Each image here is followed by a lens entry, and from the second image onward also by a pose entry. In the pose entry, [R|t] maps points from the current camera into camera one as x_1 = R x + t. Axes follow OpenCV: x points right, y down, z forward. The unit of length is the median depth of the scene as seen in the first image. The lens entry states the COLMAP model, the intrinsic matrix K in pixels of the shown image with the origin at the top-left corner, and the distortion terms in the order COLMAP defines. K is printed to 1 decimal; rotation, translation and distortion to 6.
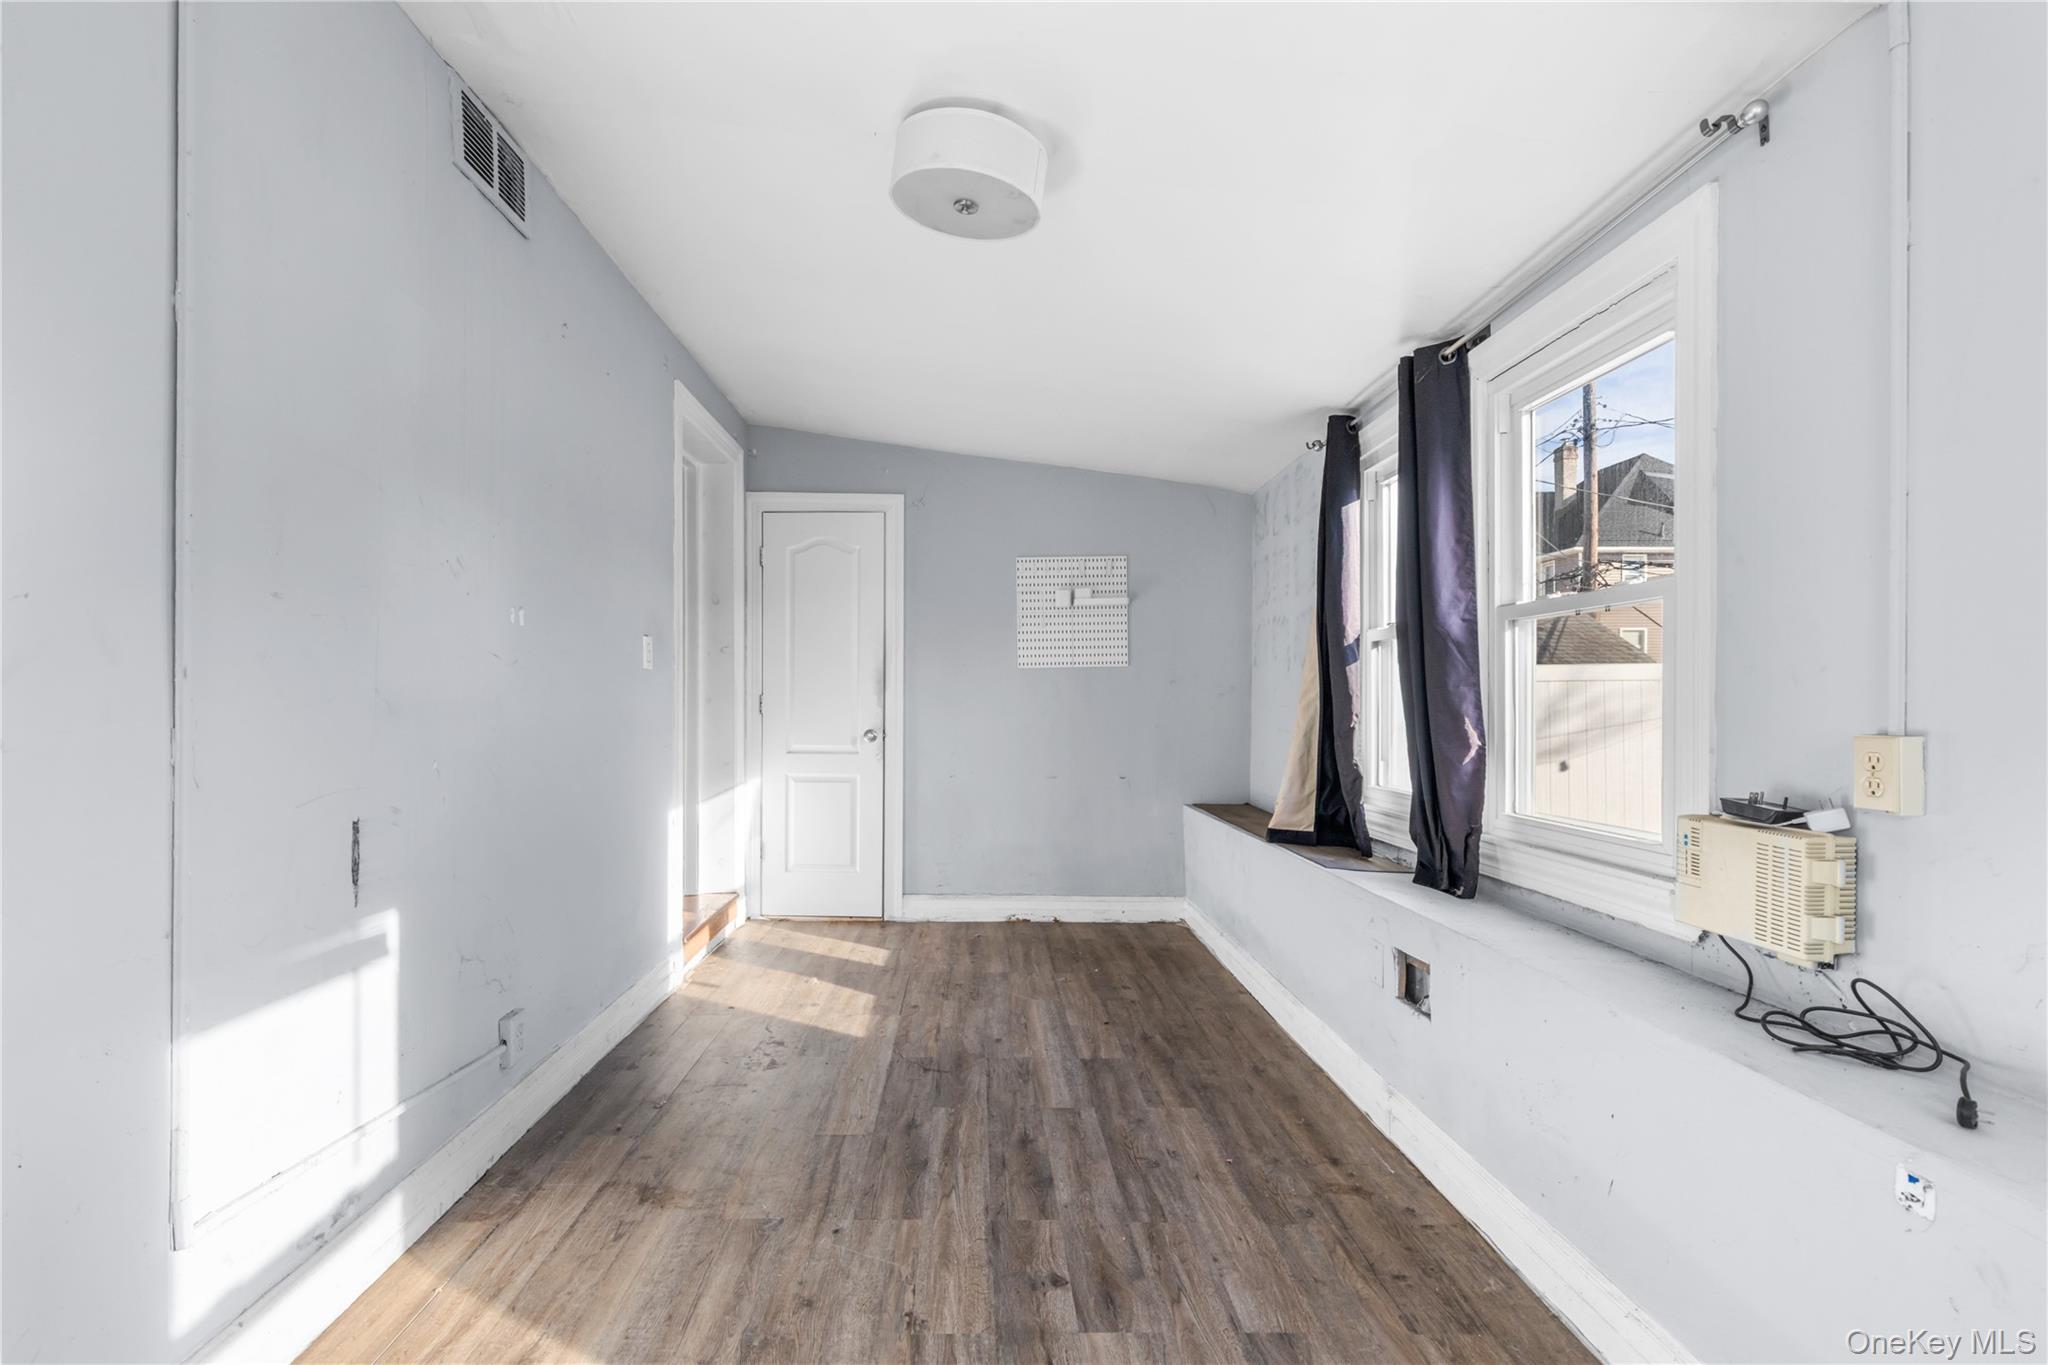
lens RADIAL K [[922.0, 0, 1004.8], [0, 922.0, 677.4], [0, 0, 1]] dist [0.005515, -0.000117]
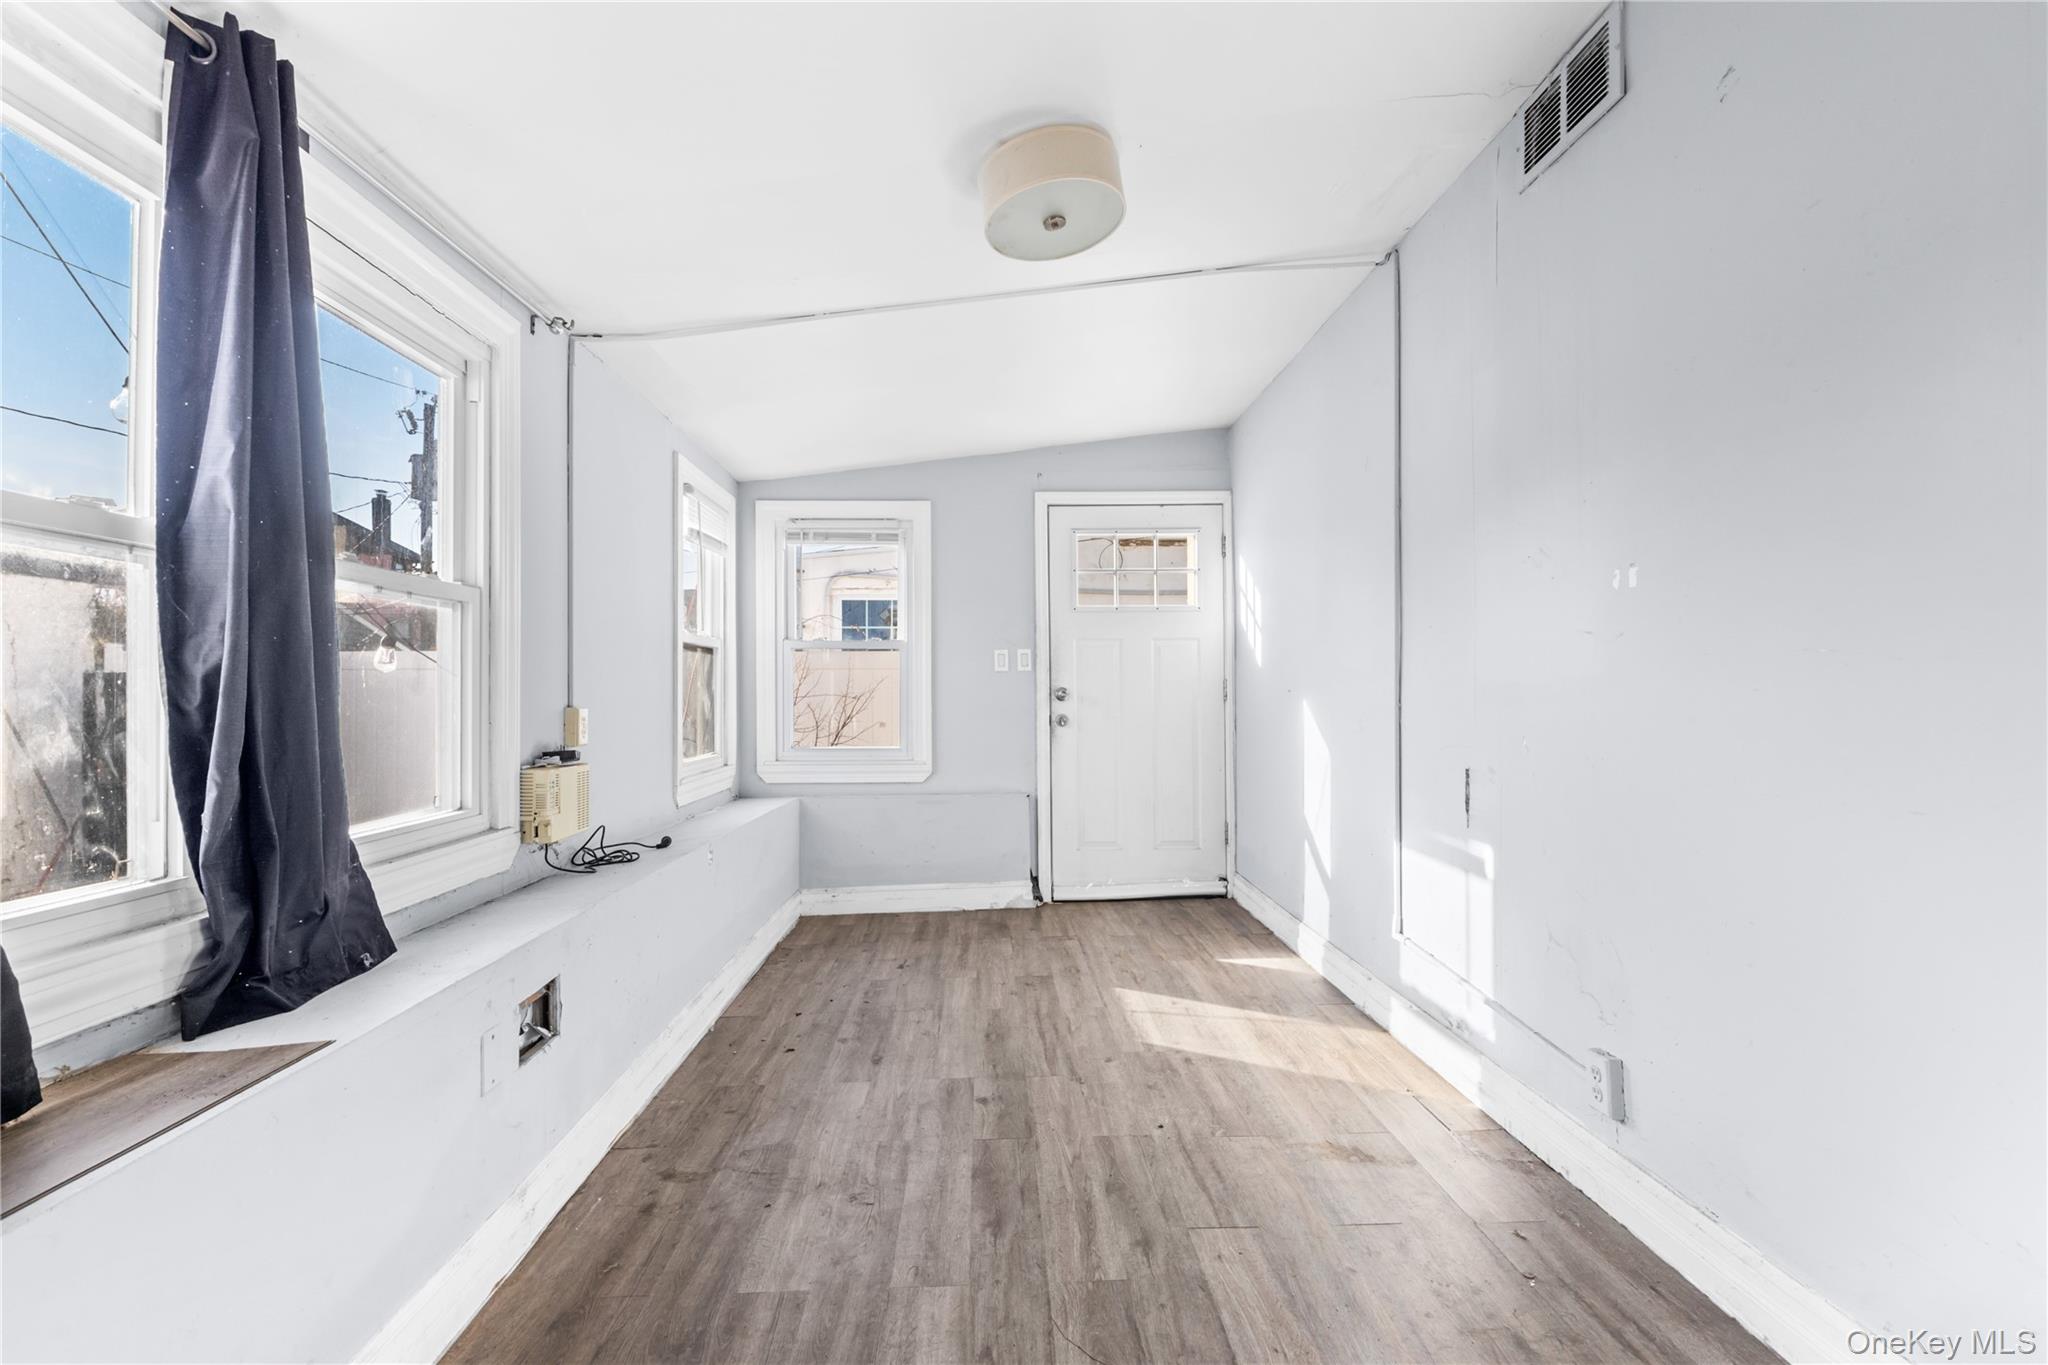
lens RADIAL K [[919.1, 0, 1002.8], [0, 919.1, 690.8], [0, 0, 1]] dist [0.007623, -0.000657]
pose [[-0.999896, 0.002823, 0.014115, 0.004240], [0.002405, 0.999562, -0.029493, 0.060458], [-0.014192, -0.029456, -0.999465, 2.025298]]
